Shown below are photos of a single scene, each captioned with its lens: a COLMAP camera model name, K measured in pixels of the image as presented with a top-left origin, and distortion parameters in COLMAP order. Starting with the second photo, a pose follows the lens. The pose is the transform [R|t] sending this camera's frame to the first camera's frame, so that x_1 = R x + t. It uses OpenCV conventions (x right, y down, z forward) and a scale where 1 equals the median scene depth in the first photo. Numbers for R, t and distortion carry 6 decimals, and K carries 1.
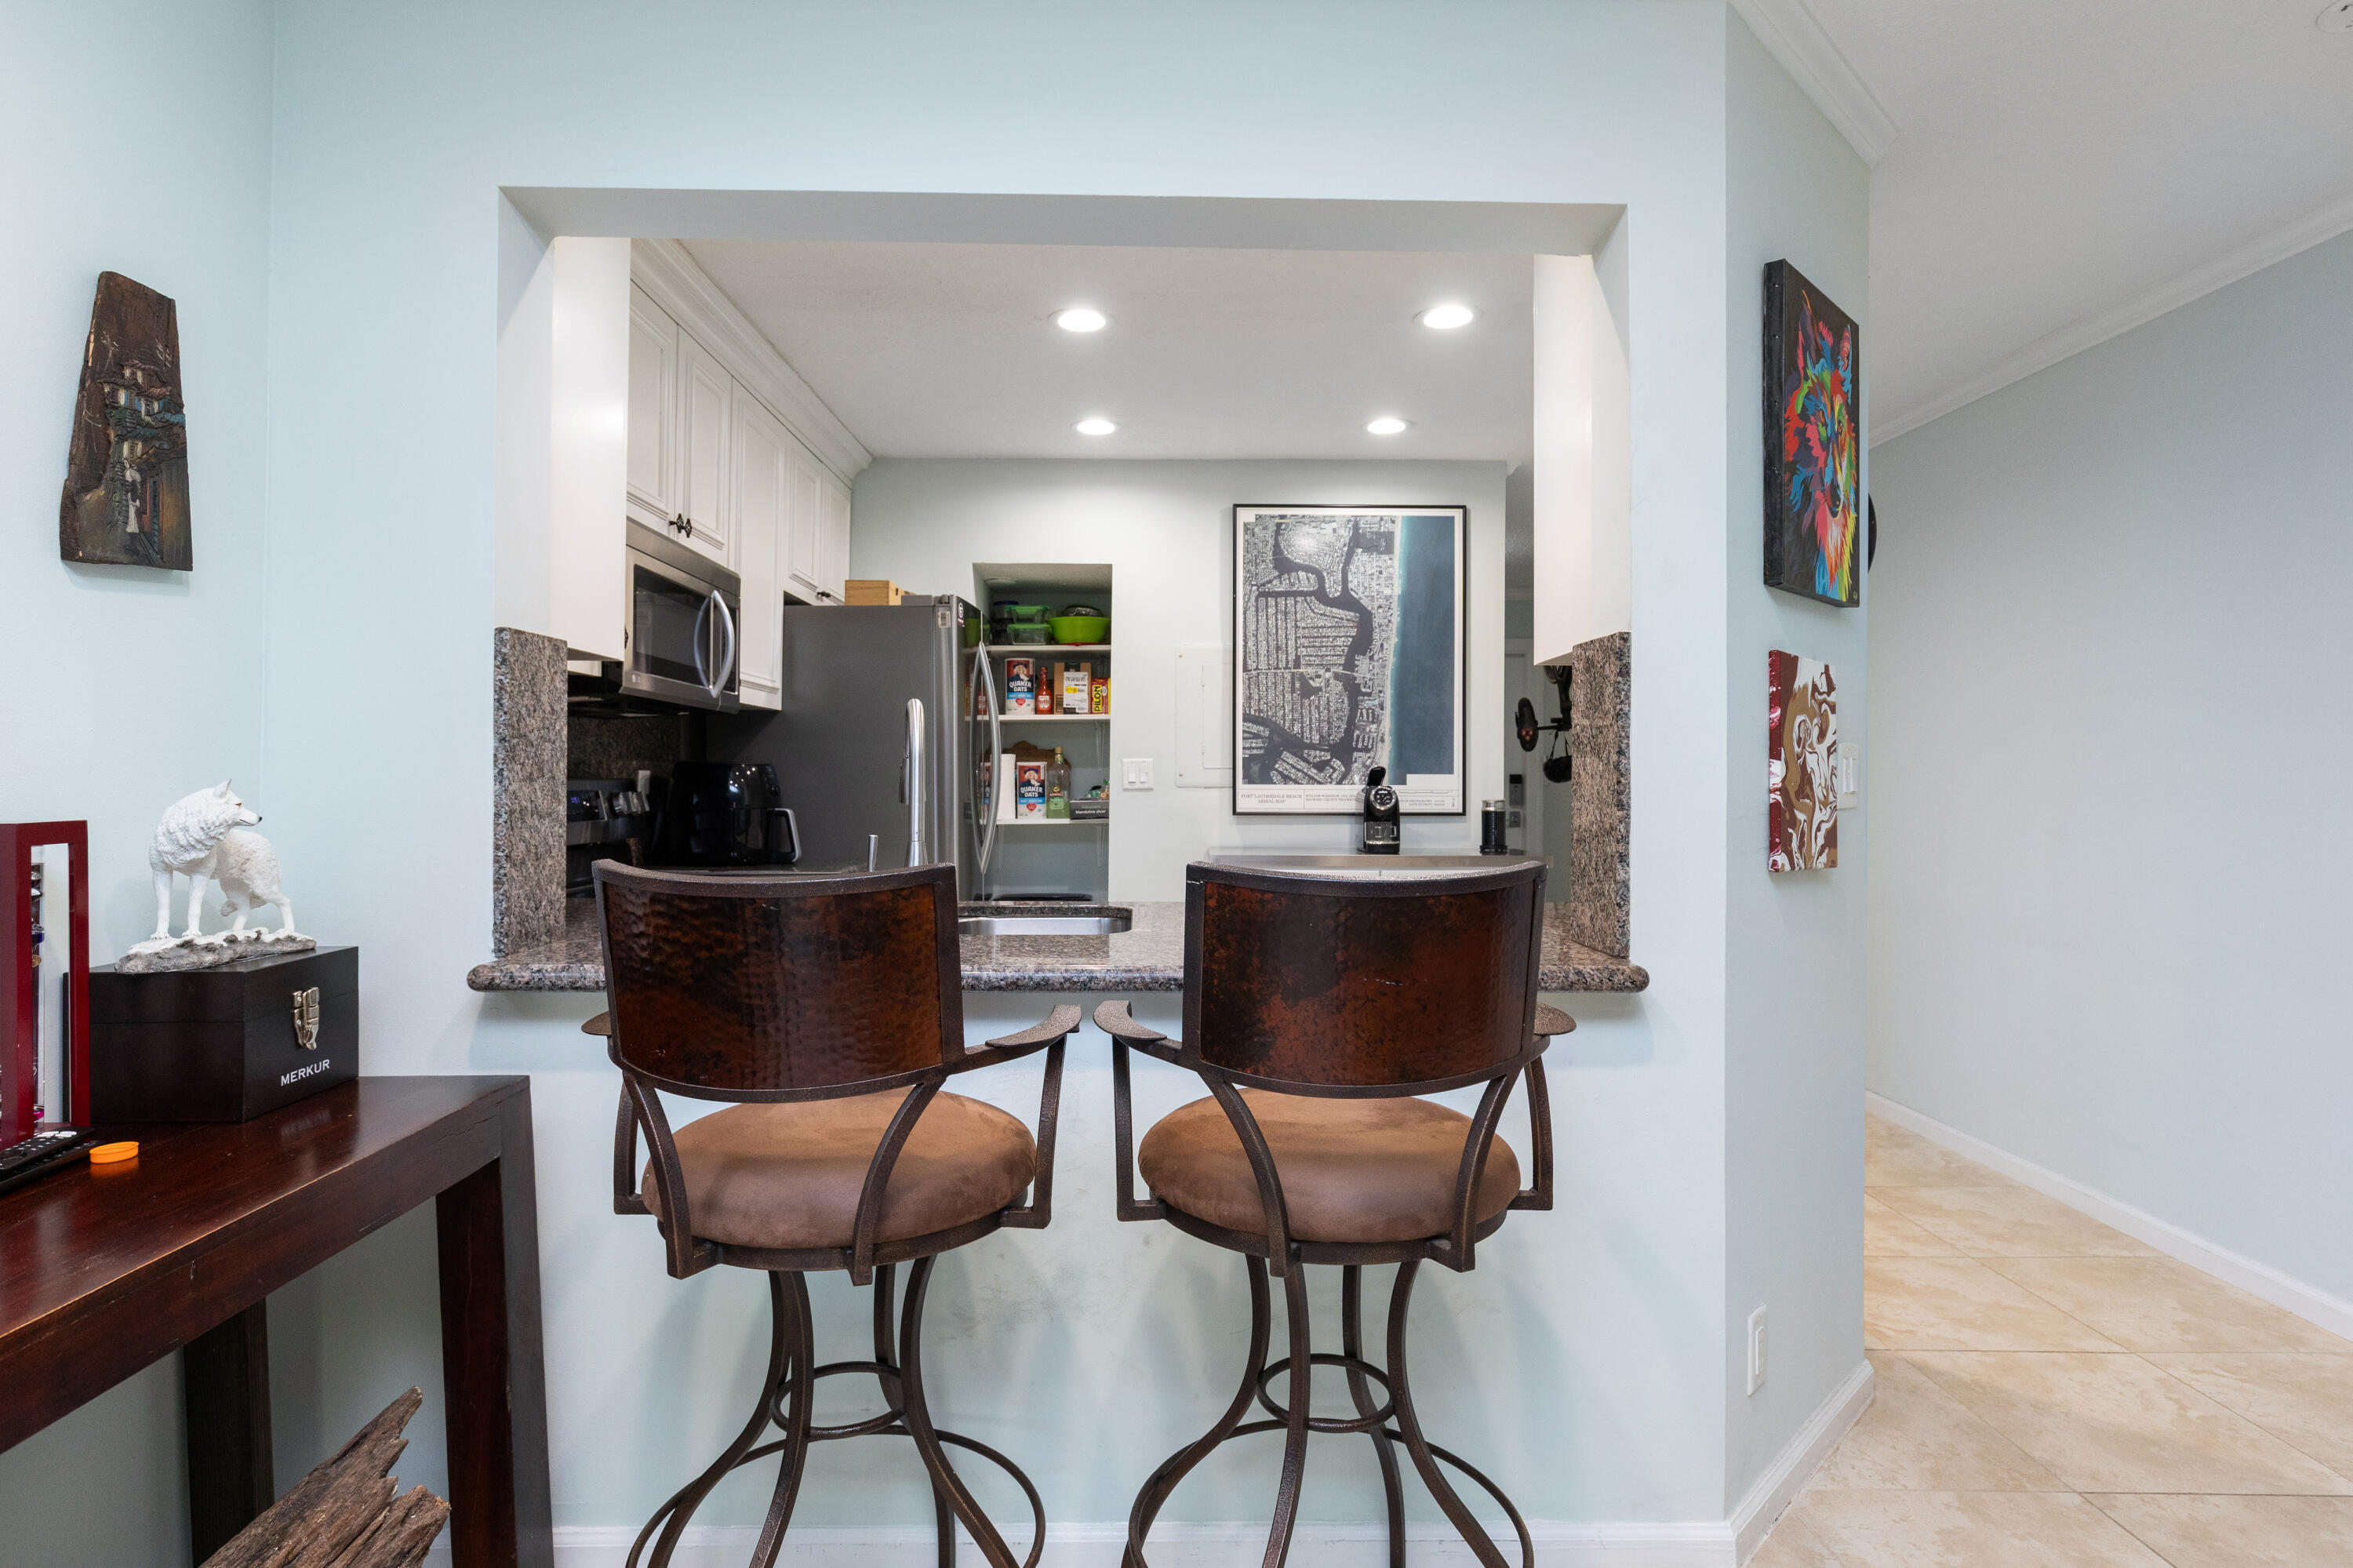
lens RADIAL K [[1229.6, 0, 1159.7], [0, 1229.6, 774.9], [0, 0, 1]] dist [-0.002434, -0.001530]
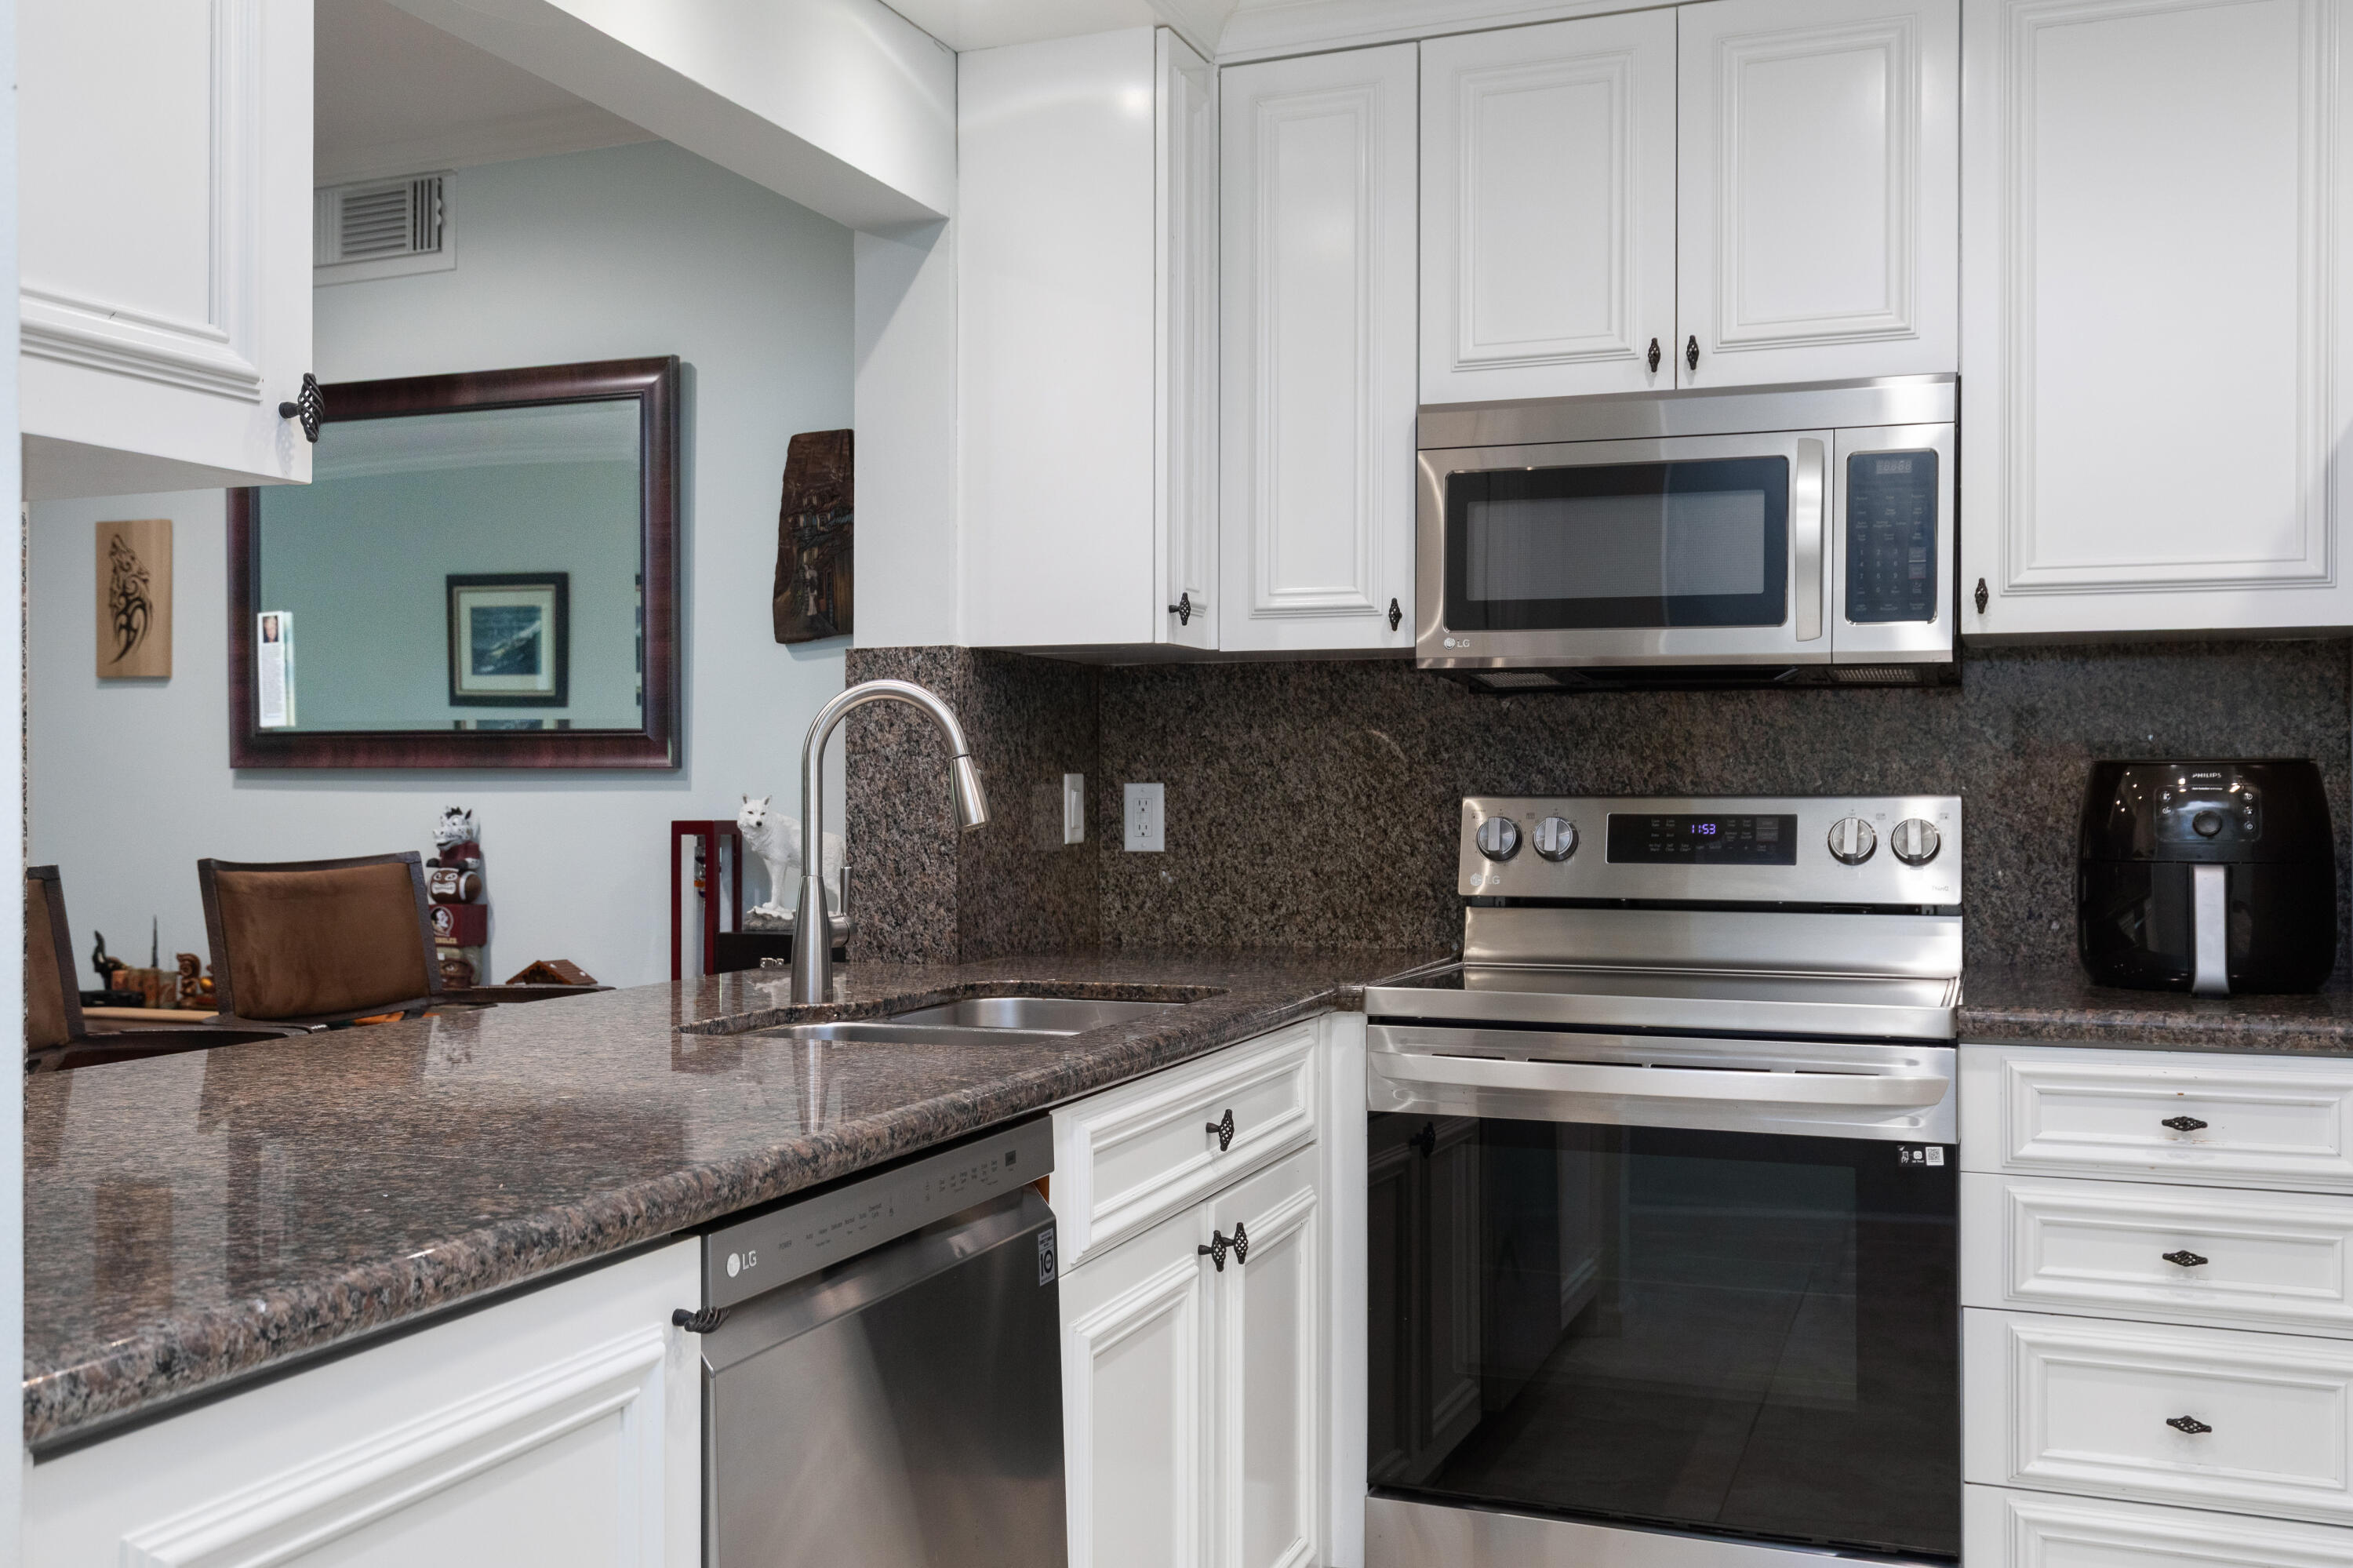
lens RADIAL K [[2147.7, 0, 1154.0], [0, 2147.7, 779.4], [0, 0, 1]] dist [0.010076, 0.000000]
pose [[-0.388668, -0.007687, -0.921346, 0.405381], [0.000677, 0.999963, -0.008629, 0.003452], [0.921378, -0.003977, -0.388648, 0.743656]]
